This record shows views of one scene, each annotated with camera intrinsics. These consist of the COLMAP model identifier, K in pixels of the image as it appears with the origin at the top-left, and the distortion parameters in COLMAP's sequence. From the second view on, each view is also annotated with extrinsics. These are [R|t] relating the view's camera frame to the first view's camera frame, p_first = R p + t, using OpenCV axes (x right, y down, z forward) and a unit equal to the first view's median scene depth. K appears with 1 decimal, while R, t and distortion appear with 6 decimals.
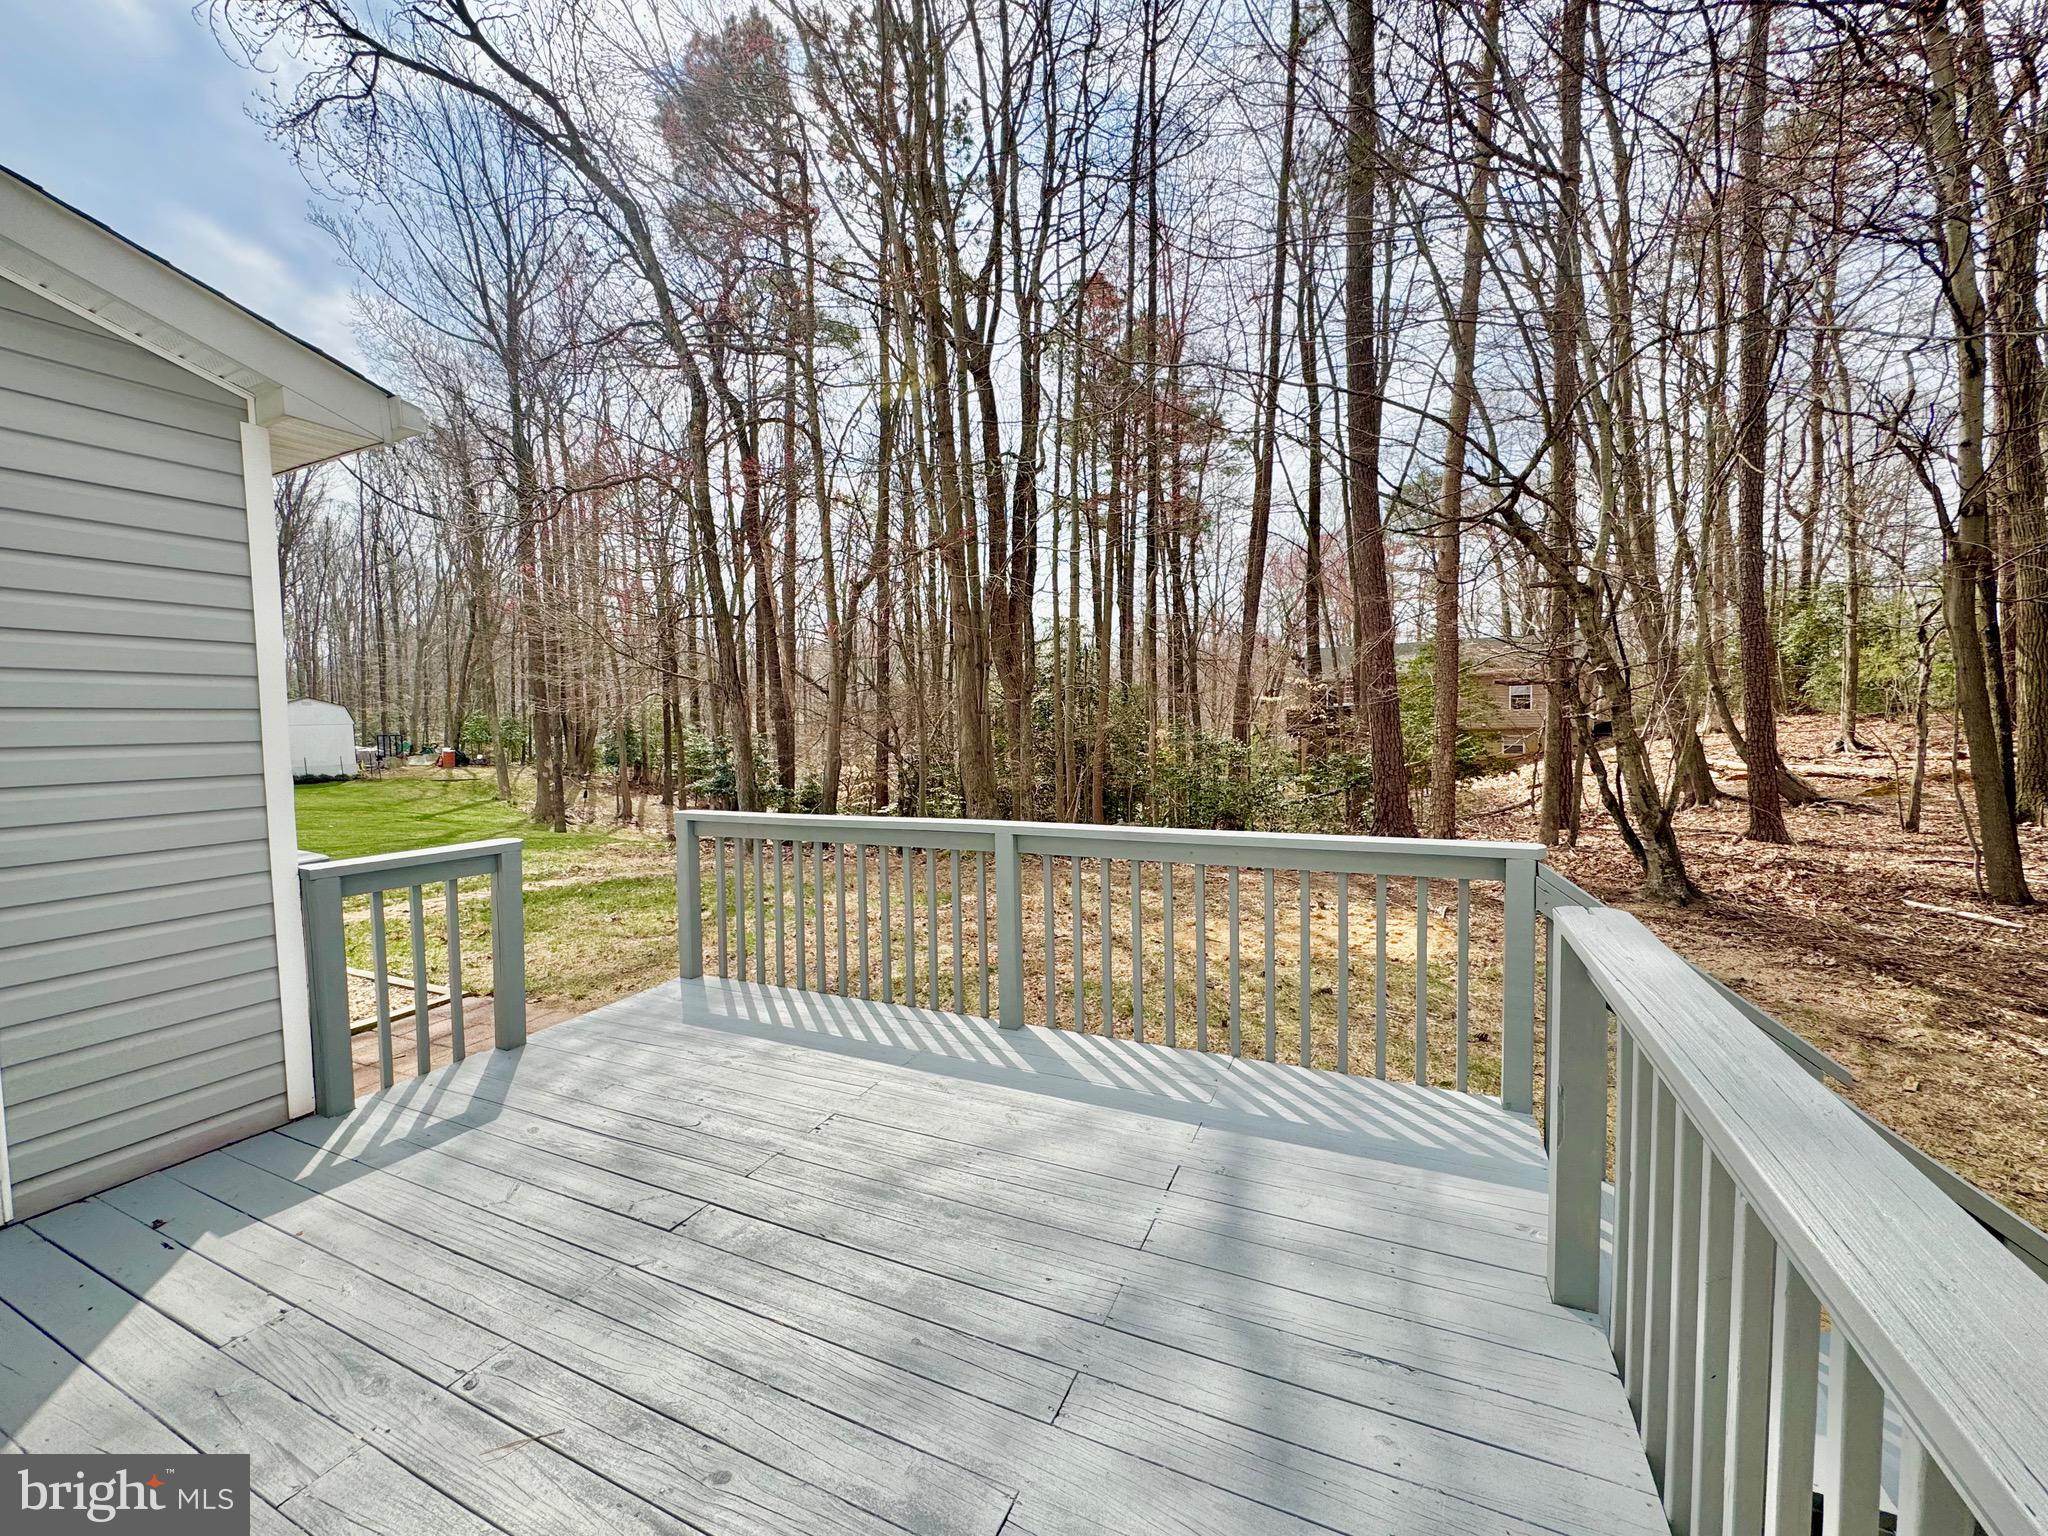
lens RADIAL K [[821.1, 0, 1028.8], [0, 821.1, 765.9], [0, 0, 1]] dist [0.000424, 0.000080]
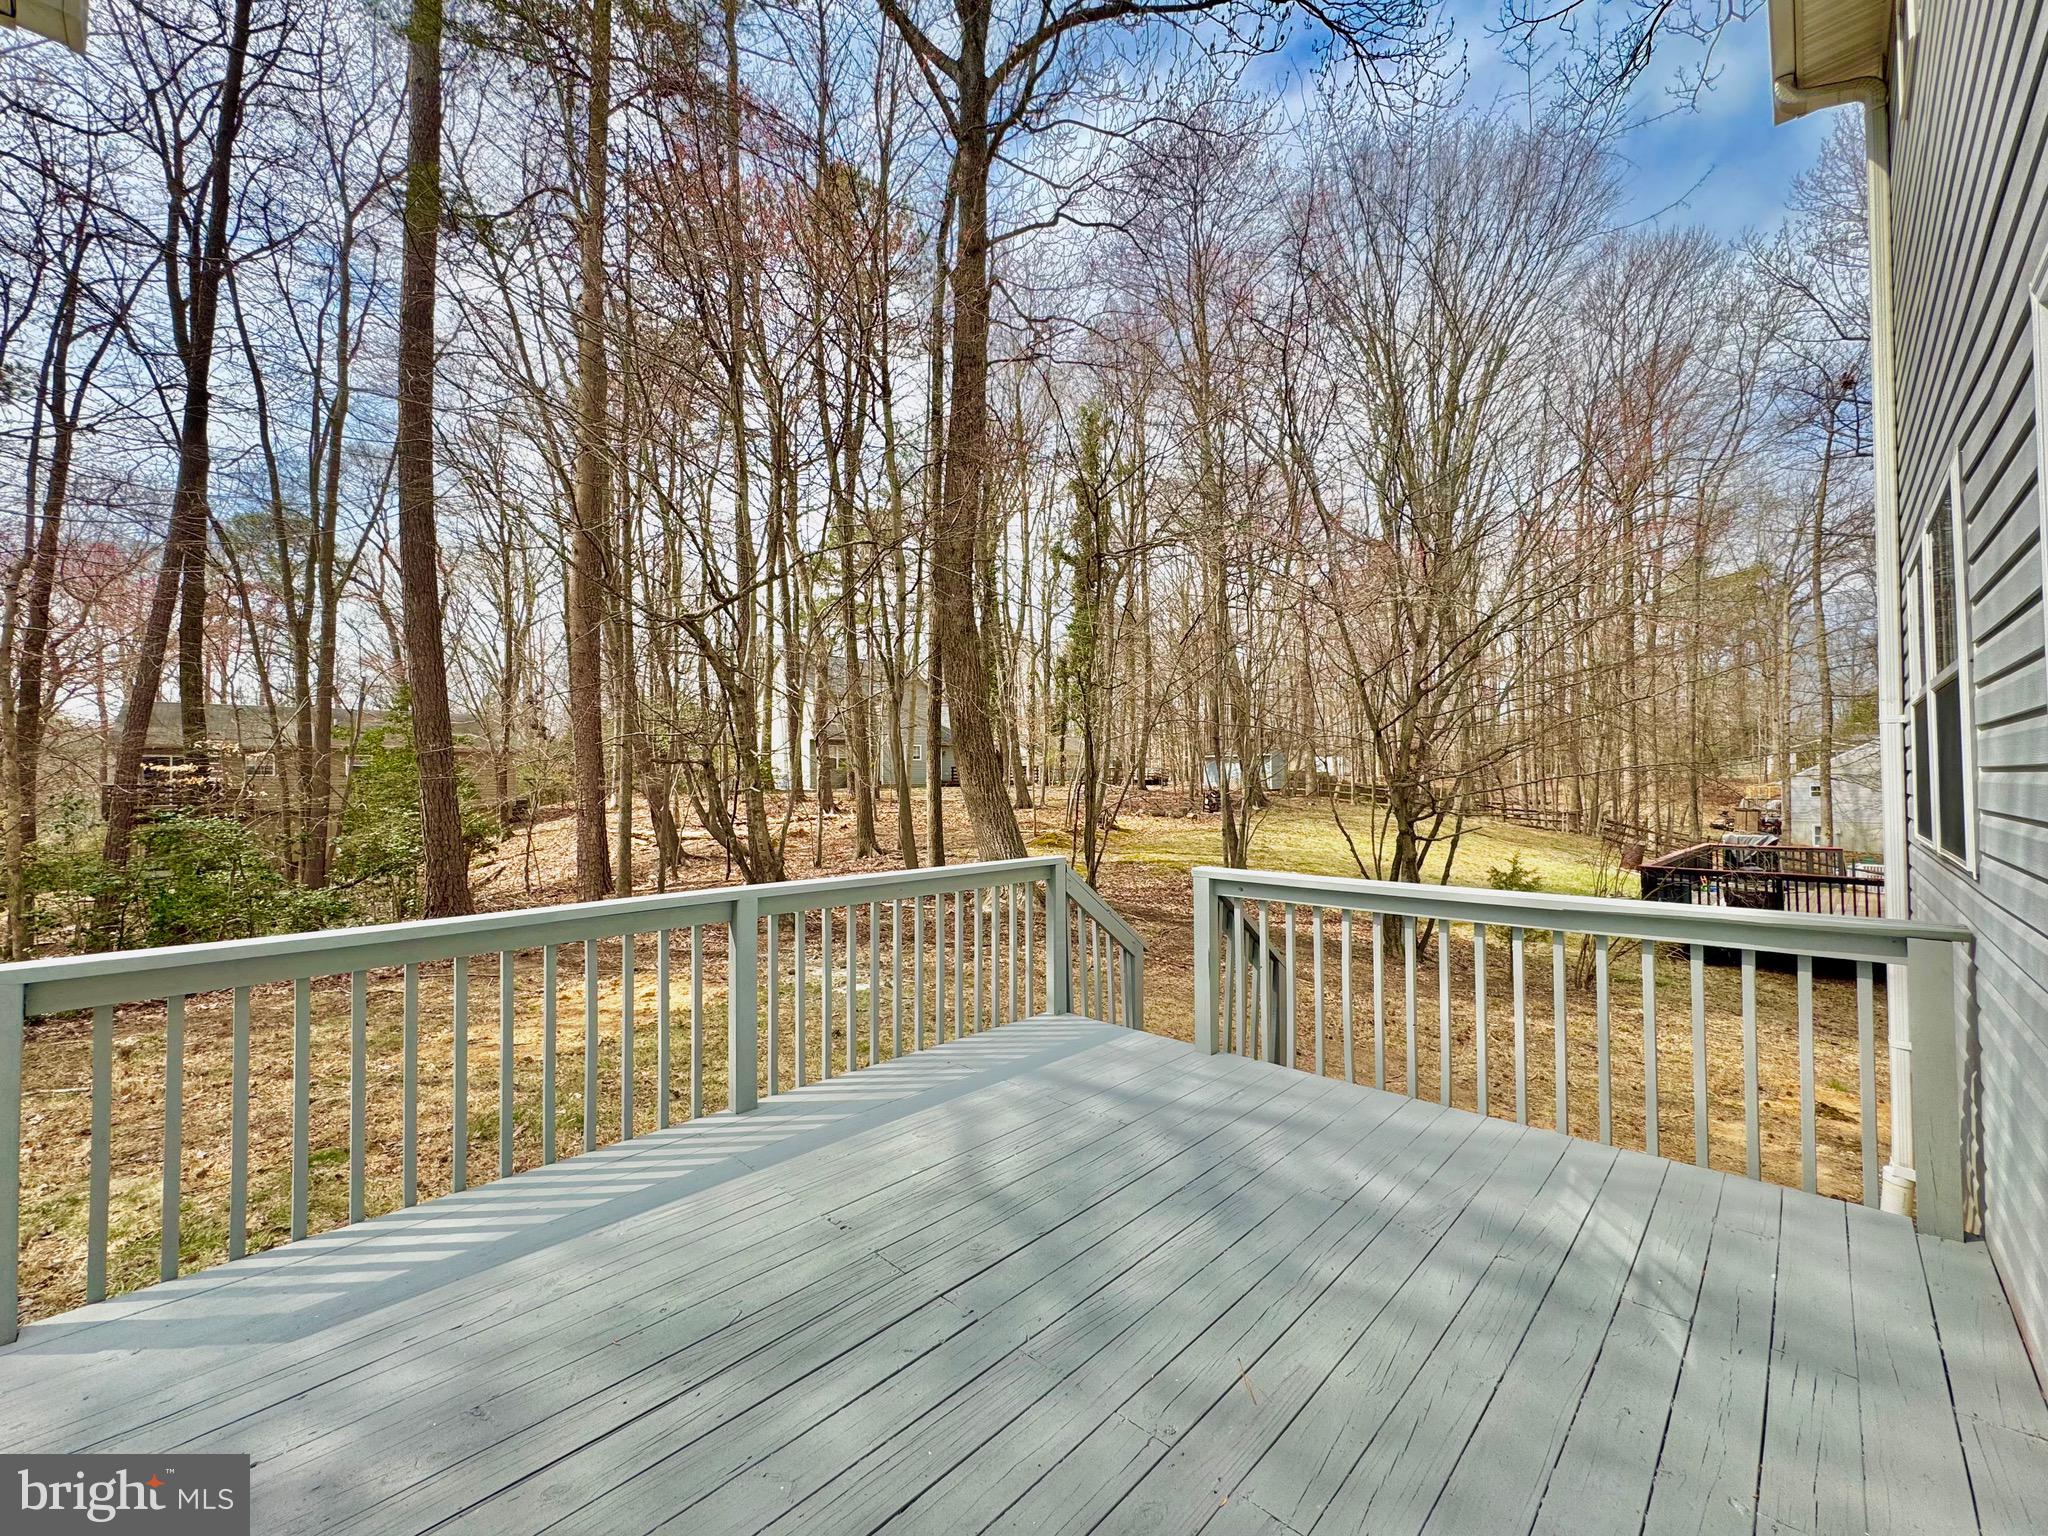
lens RADIAL K [[821.1, 0, 1028.8], [0, 821.1, 765.9], [0, 0, 1]] dist [0.000424, 0.000080]
pose [[0.317188, 0.034104, 0.947749, -0.847239], [0.047401, 0.997534, -0.051760, -0.006449], [-0.947177, 0.061342, 0.314789, 0.393845]]
